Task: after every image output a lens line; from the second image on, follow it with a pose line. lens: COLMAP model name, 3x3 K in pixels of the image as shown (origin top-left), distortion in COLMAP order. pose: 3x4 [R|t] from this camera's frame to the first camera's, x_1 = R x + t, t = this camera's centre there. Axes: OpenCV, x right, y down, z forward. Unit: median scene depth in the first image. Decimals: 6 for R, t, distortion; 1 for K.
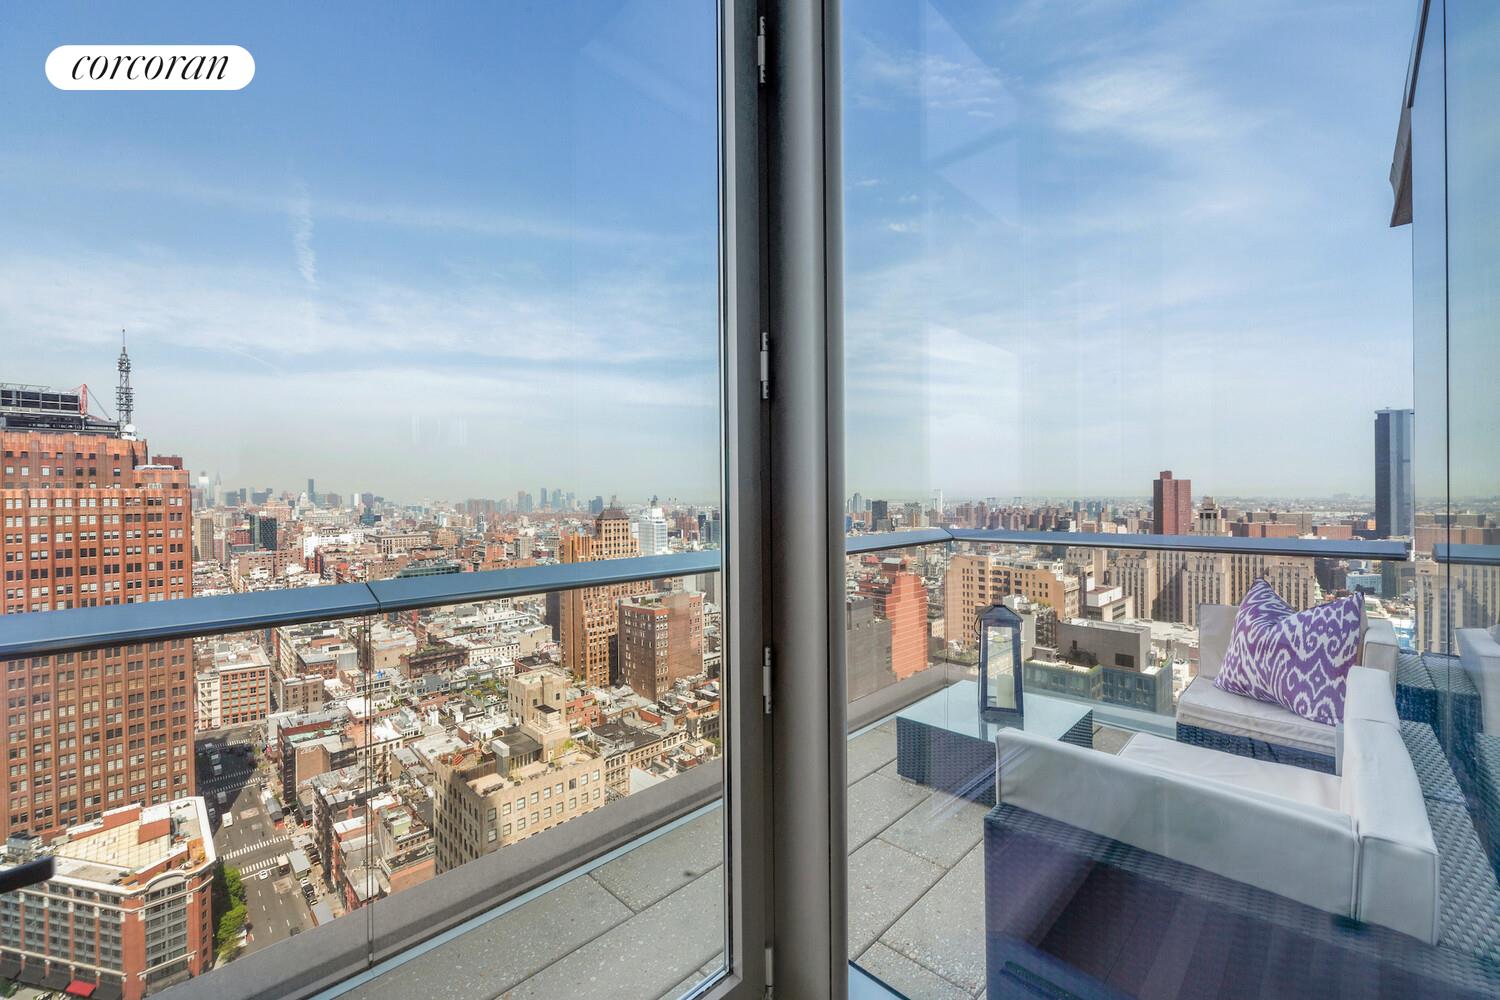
lens RADIAL K [[602.8, 0, 746.4], [0, 602.8, 501.5], [0, 0, 1]] dist [-0.001455, -0.000329]
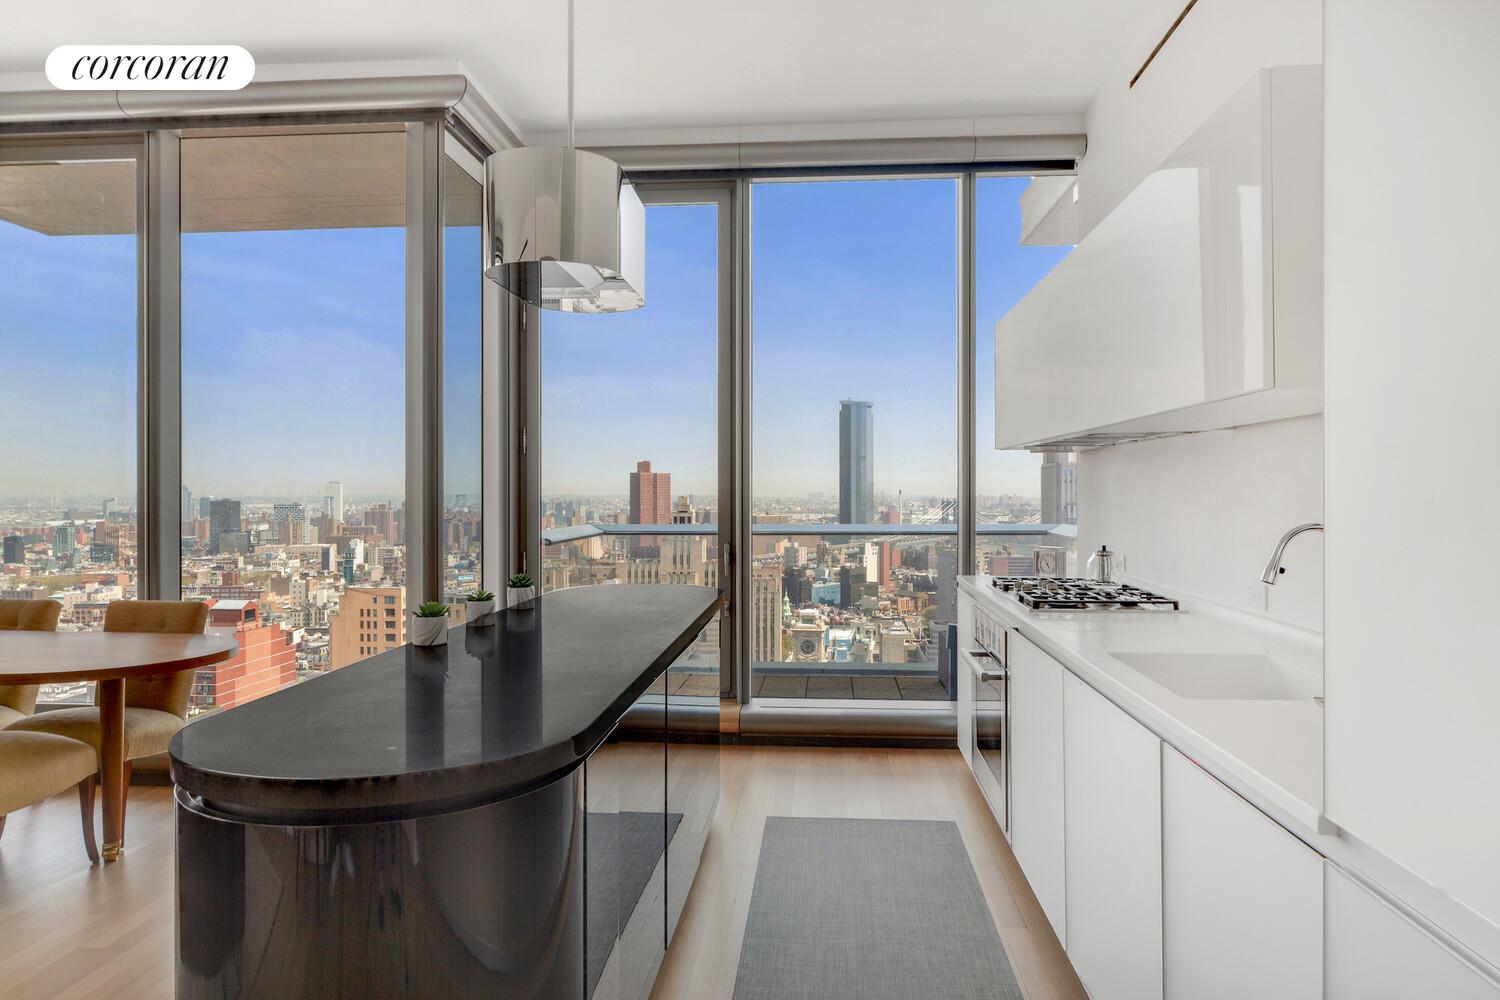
lens RADIAL K [[966.8, 0, 752.2], [0, 966.8, 498.5], [0, 0, 1]] dist [0.006214, 0.002129]
pose [[0.760205, 0.003057, 0.649676, 0.147258], [-0.001098, 0.999994, -0.003420, 0.001065], [-0.649682, 0.001887, 0.760204, -0.156114]]
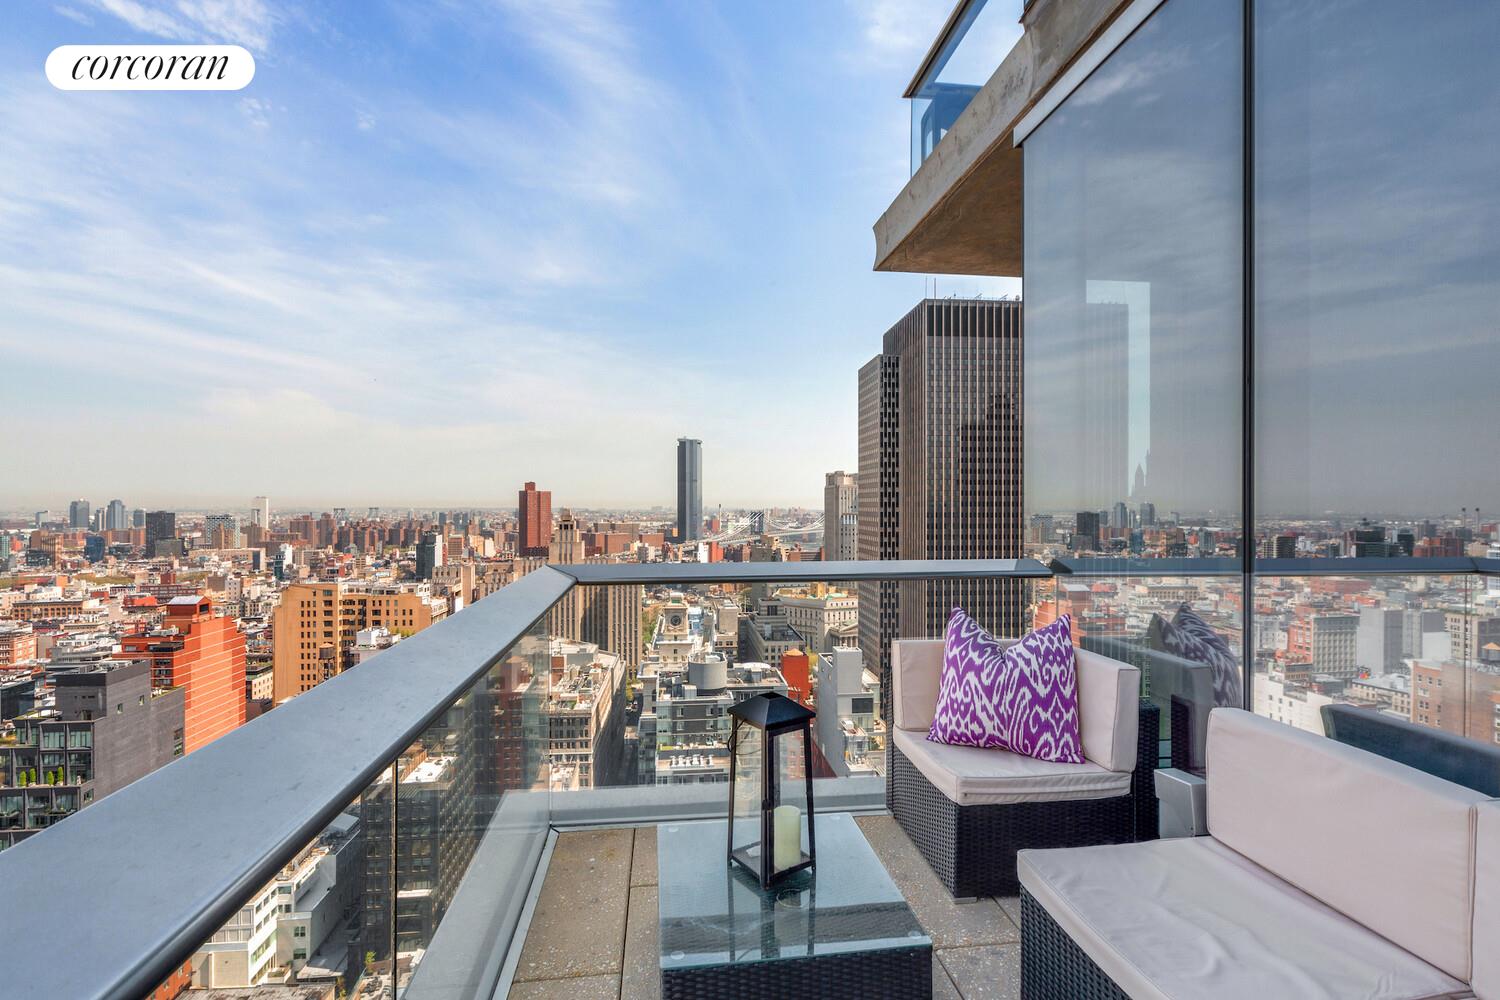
lens RADIAL K [[708.5, 0, 750.0], [0, 708.5, 506.9], [0, 0, 1]] dist [0.002471, 0.000184]
pose [[0.612358, 0.006500, 0.790554, -0.012384], [0.000155, 0.999965, -0.008342, -0.000832], [-0.790580, 0.005231, 0.612336, 0.045147]]
